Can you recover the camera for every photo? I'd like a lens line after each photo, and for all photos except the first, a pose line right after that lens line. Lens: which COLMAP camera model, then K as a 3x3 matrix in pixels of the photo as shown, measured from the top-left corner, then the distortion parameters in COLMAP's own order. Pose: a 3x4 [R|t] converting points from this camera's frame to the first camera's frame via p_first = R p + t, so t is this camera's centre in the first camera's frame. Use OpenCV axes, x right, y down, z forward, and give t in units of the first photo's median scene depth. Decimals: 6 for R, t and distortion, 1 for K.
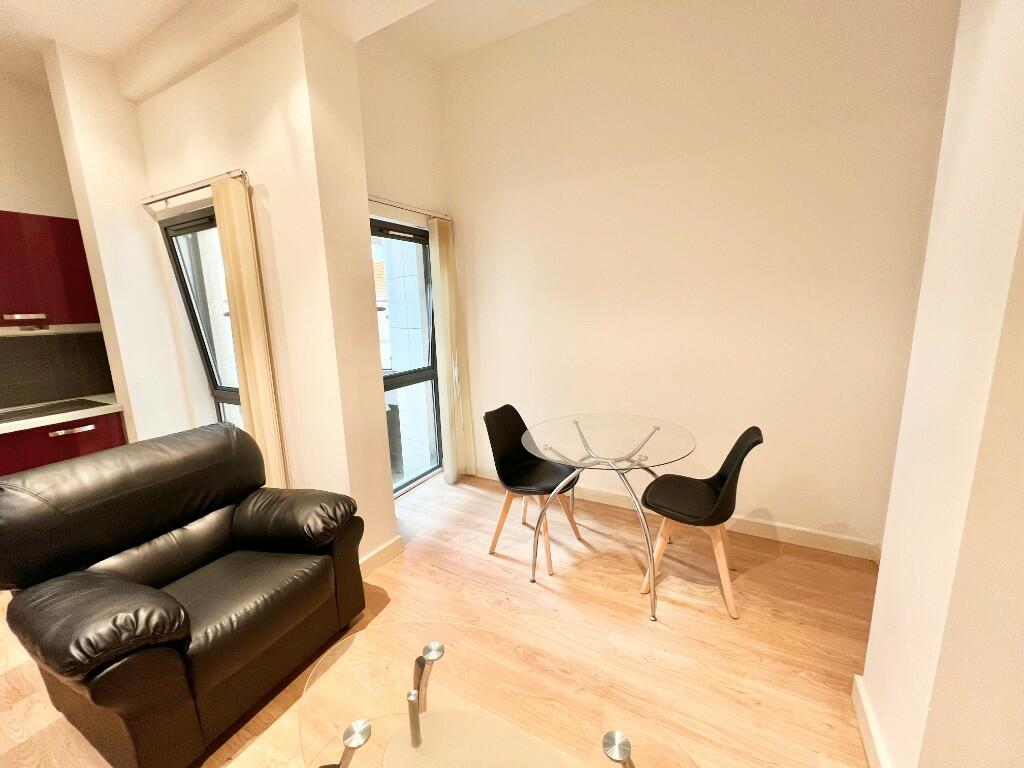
lens RADIAL K [[414.1, 0, 510.1], [0, 414.1, 387.5], [0, 0, 1]] dist [-0.002802, -0.000214]
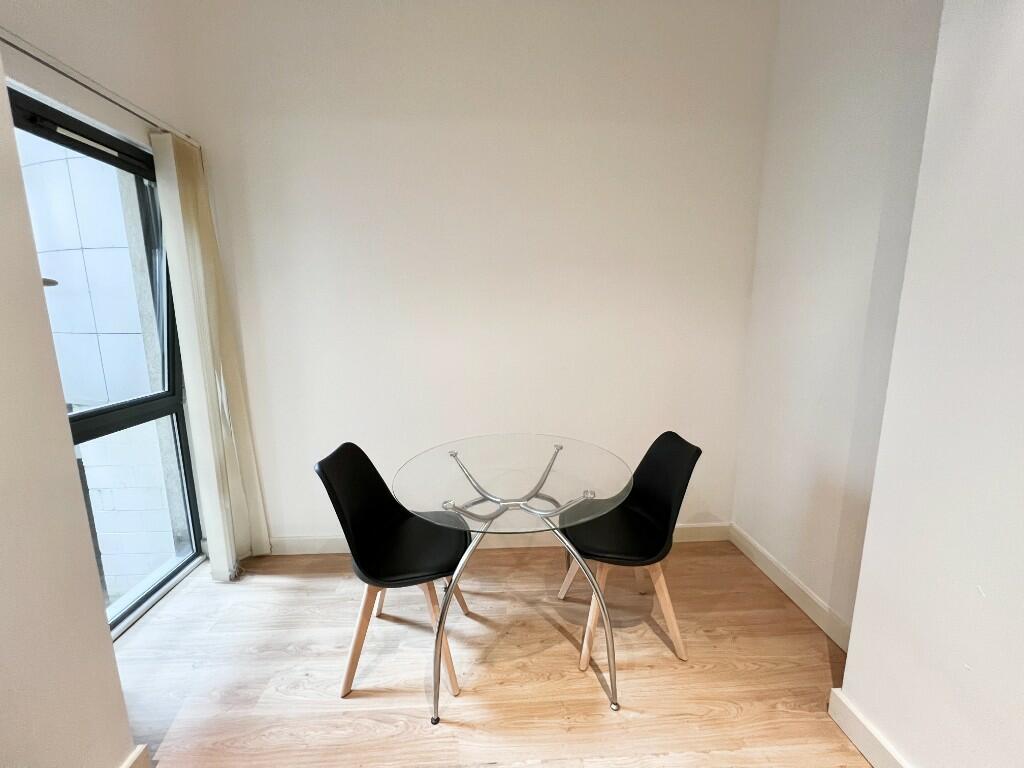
lens RADIAL K [[414.1, 0, 516.2], [0, 414.1, 387.2], [0, 0, 1]] dist [-0.002802, -0.000214]
pose [[0.842892, -0.067276, 0.533861, -0.124161], [0.083361, 0.996501, -0.006038, -0.017805], [-0.531587, 0.049593, 0.845551, 0.336716]]
